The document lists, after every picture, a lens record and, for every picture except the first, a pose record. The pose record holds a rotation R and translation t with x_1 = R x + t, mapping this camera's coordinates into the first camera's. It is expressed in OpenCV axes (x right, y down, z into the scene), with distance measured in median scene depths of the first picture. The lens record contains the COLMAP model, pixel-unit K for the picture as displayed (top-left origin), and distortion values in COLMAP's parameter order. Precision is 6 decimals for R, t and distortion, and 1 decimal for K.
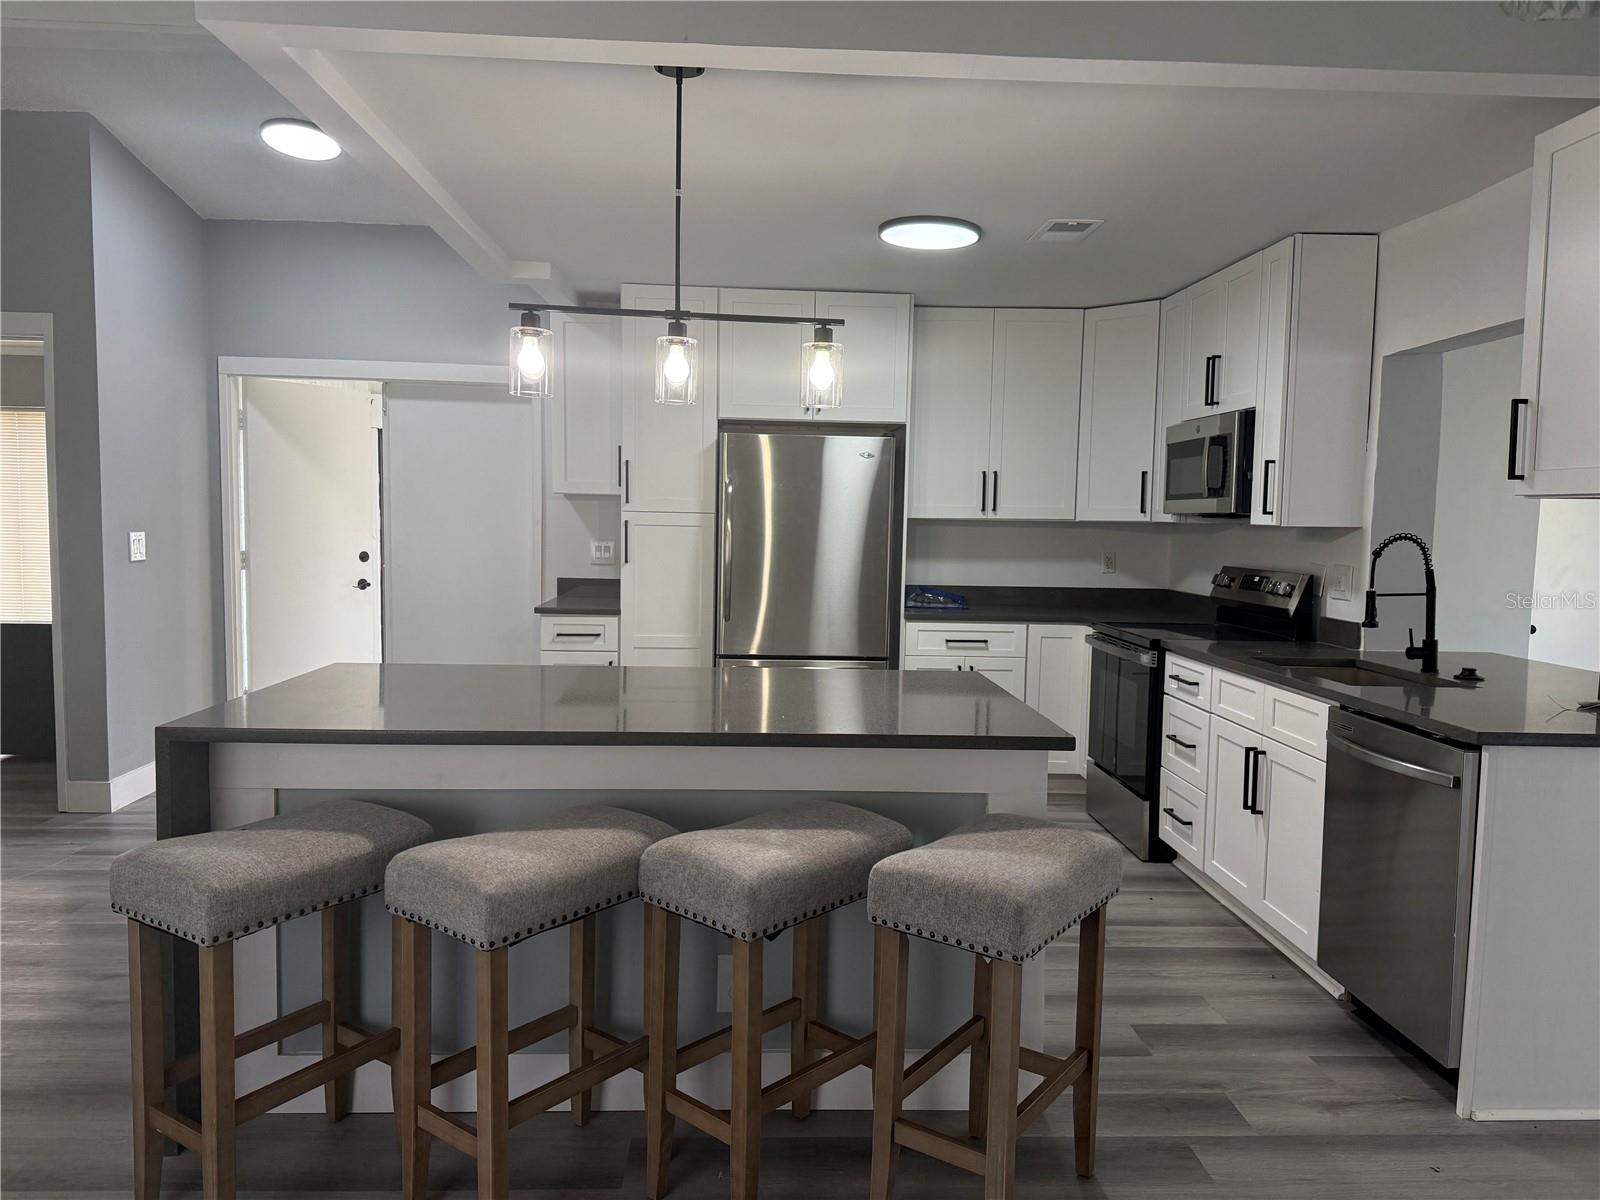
lens RADIAL K [[1119.1, 0, 814.2], [0, 1119.1, 600.4], [0, 0, 1]] dist [0.032679, -0.006716]
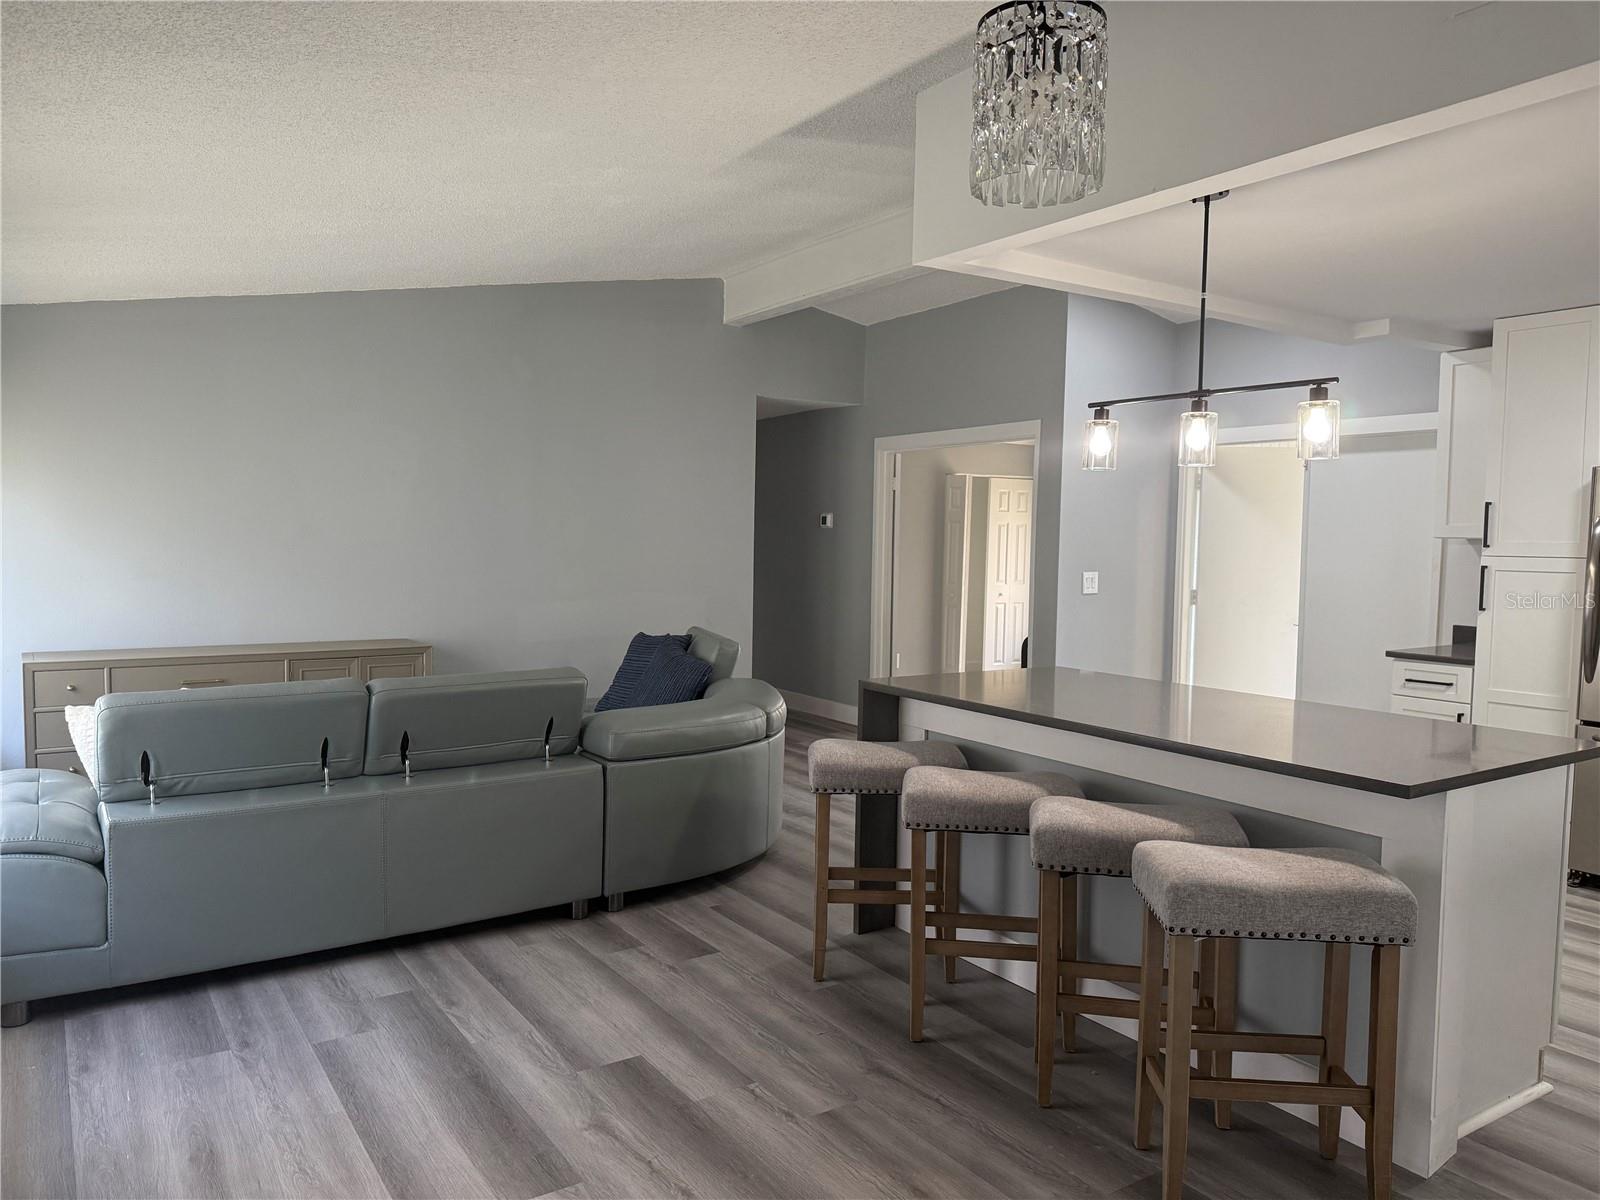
lens RADIAL K [[1119.1, 0, 788.0], [0, 1119.1, 572.9], [0, 0, 1]] dist [0.032679, -0.006716]
pose [[0.517593, 0.013515, -0.855520, 0.359519], [-0.069916, 0.997200, -0.026546, 0.001030], [0.852765, 0.073555, 0.517089, 0.003575]]
